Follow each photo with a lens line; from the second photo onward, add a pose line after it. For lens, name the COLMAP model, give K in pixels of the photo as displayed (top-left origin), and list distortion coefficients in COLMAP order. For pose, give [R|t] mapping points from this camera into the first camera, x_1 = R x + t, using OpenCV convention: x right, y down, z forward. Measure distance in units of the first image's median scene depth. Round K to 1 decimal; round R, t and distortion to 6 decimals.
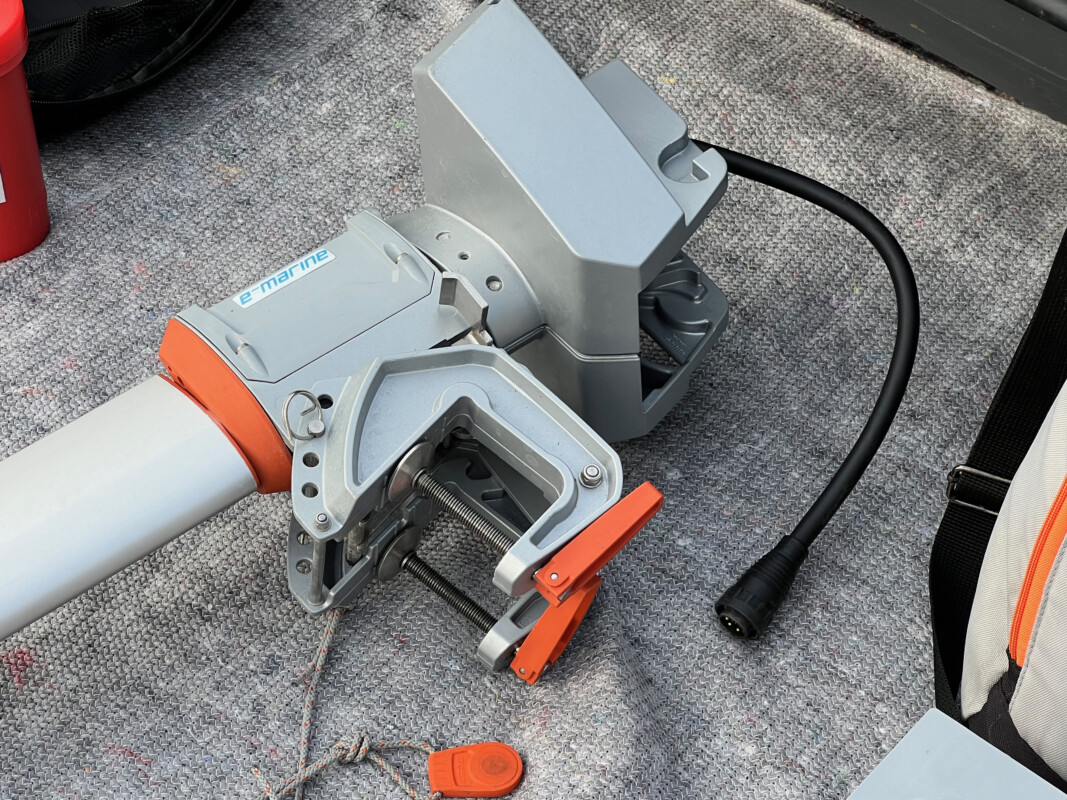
lens RADIAL K [[2804.6, 0, 533.5], [0, 2804.6, 400.0], [0, 0, 1]] dist [0.052927, 0.250919]
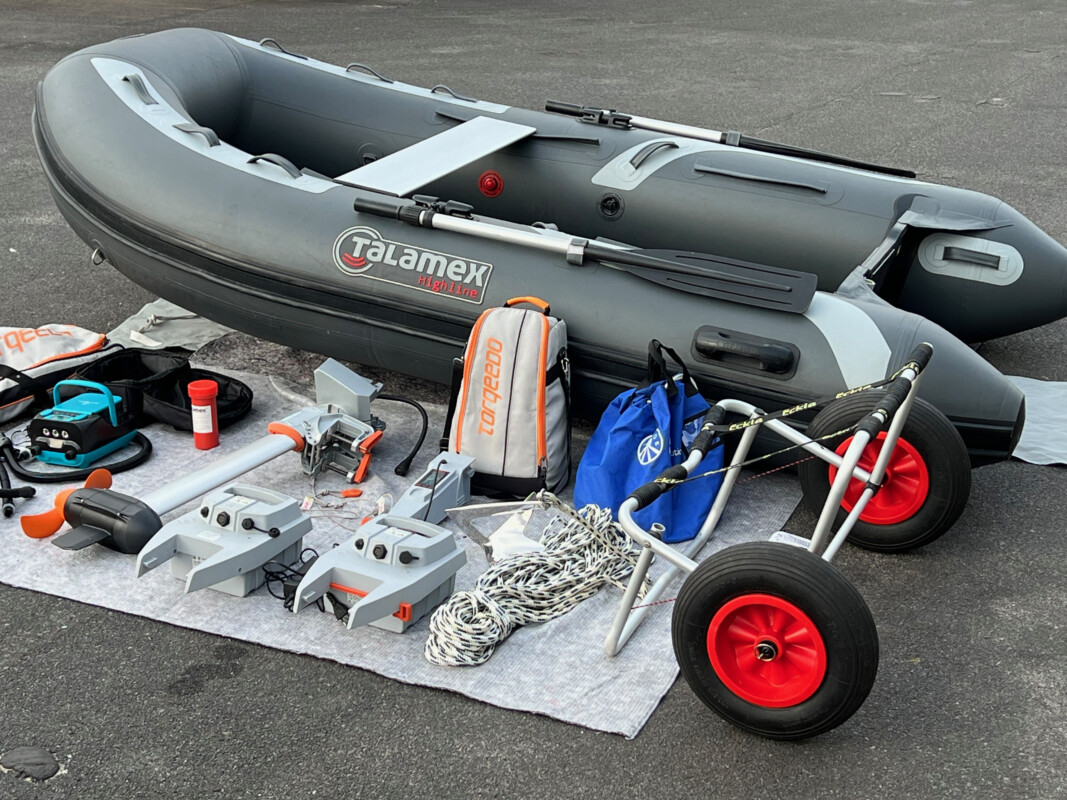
lens RADIAL K [[1880.0, 0, 533.5], [0, 1880.0, 400.0], [0, 0, 1]] dist [0.223097, 0.045669]
pose [[0.962636, -0.088997, 0.255756, -0.506340], [0.192230, 0.889791, -0.413908, 1.320035], [-0.190732, 0.447607, 0.873653, -1.833957]]
